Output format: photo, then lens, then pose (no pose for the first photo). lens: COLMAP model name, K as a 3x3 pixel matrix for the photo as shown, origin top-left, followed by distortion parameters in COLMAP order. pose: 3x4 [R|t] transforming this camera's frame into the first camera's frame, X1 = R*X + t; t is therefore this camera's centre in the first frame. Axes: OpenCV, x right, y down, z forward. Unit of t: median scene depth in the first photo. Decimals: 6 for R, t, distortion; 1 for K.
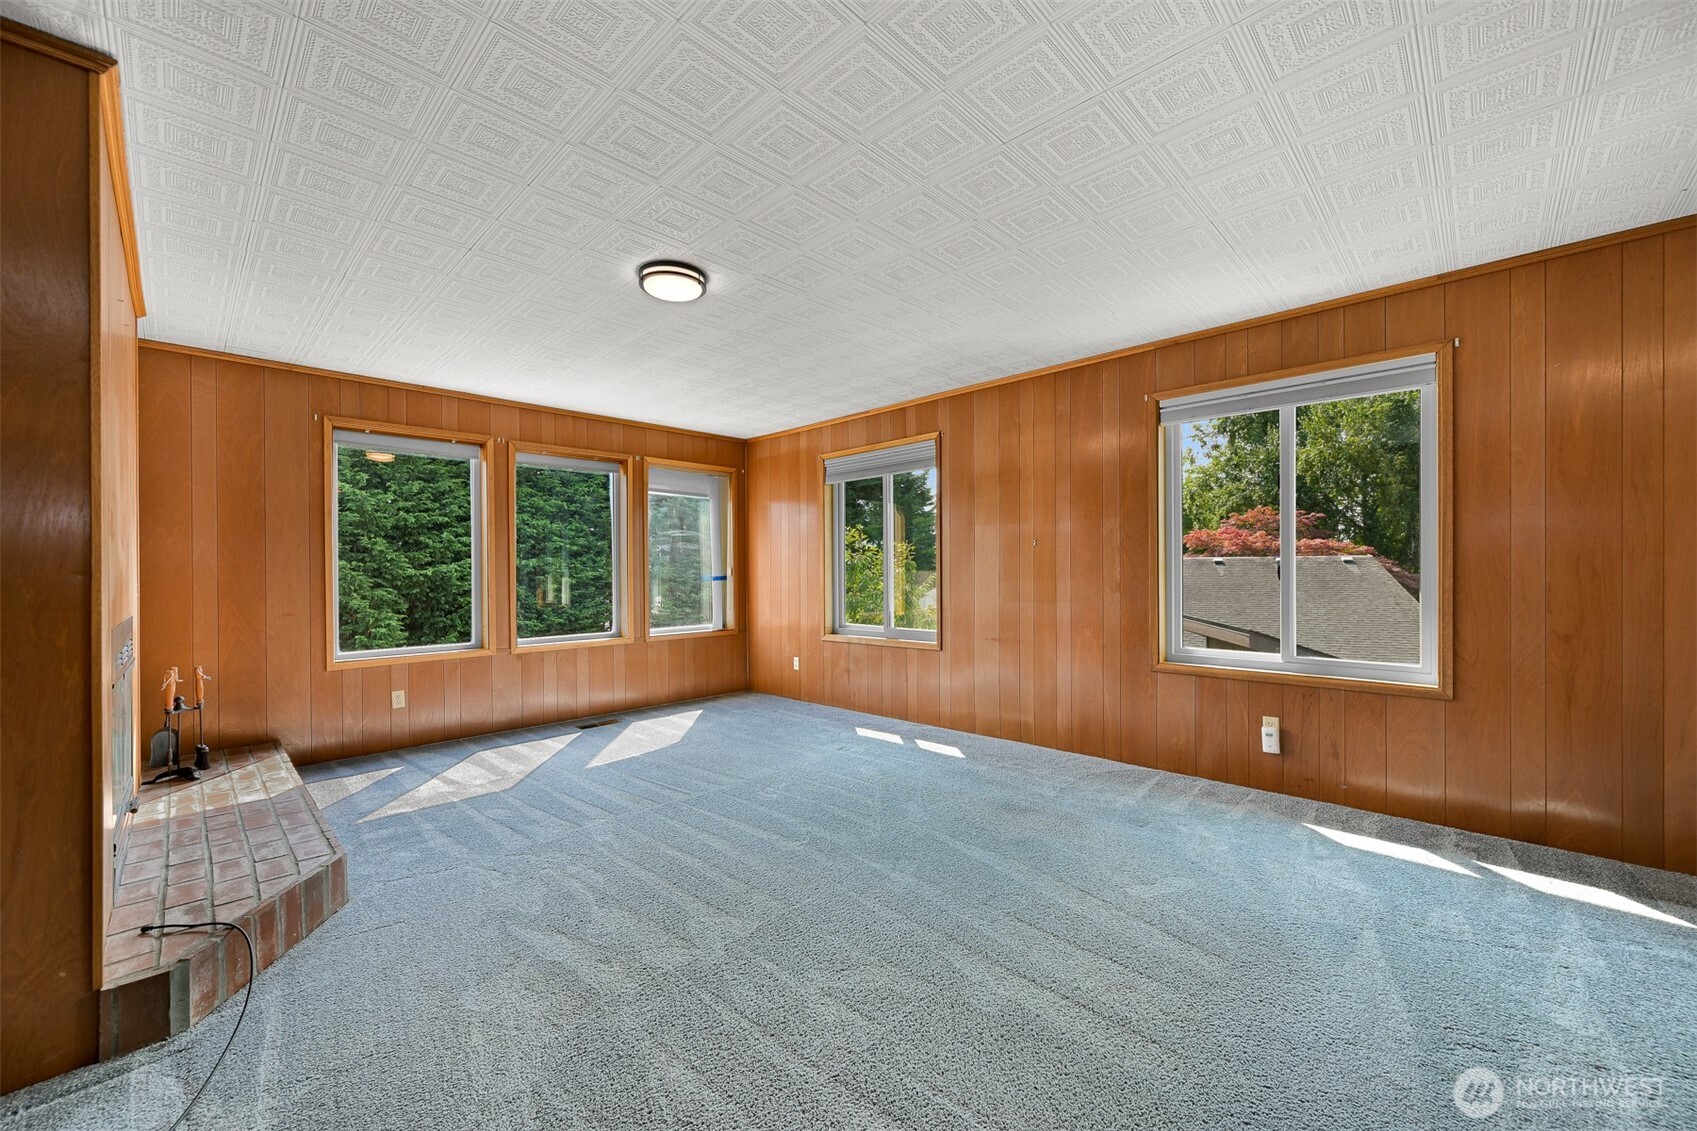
lens RADIAL K [[661.7, 0, 847.8], [0, 661.7, 567.5], [0, 0, 1]] dist [0.001150, 0.000763]
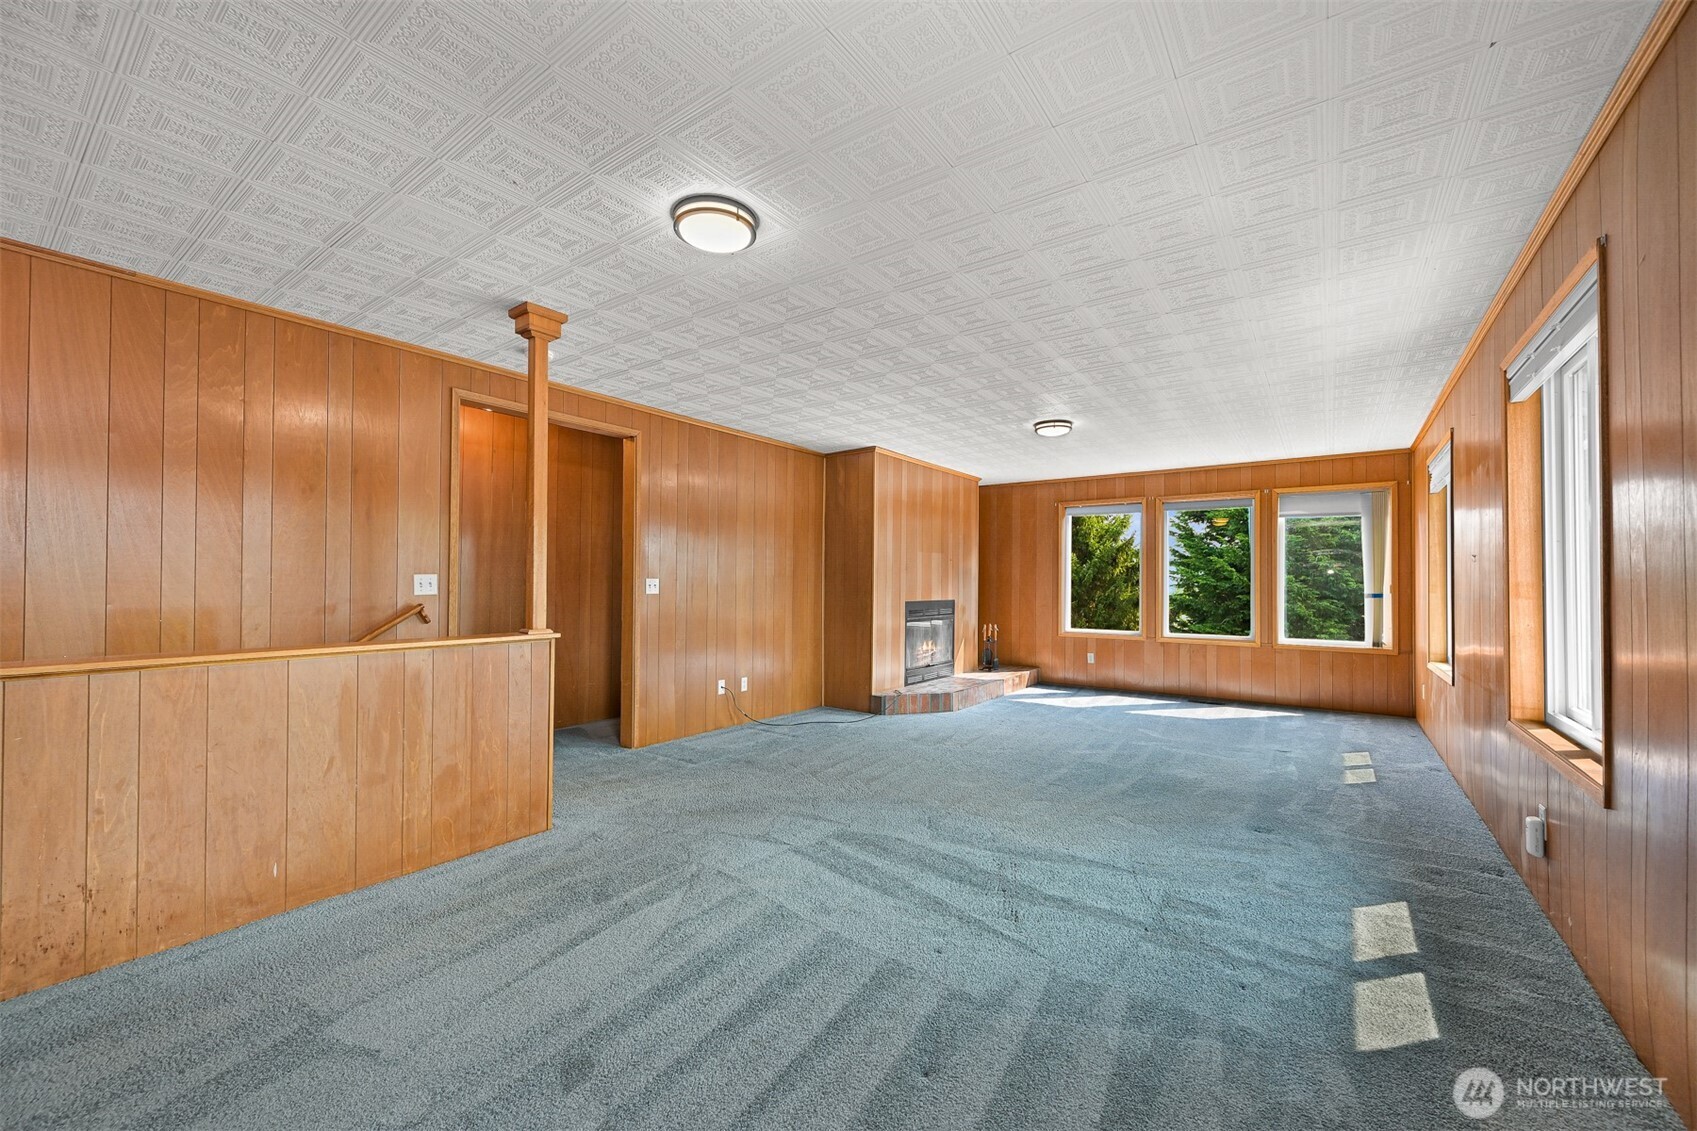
lens RADIAL K [[661.7, 0, 846.3], [0, 661.7, 569.9], [0, 0, 1]] dist [0.001150, 0.000763]
pose [[0.139490, -0.006912, -0.990199, 0.768133], [-0.007304, 0.999941, -0.008009, -0.010094], [0.990197, 0.008349, 0.139431, 0.102517]]
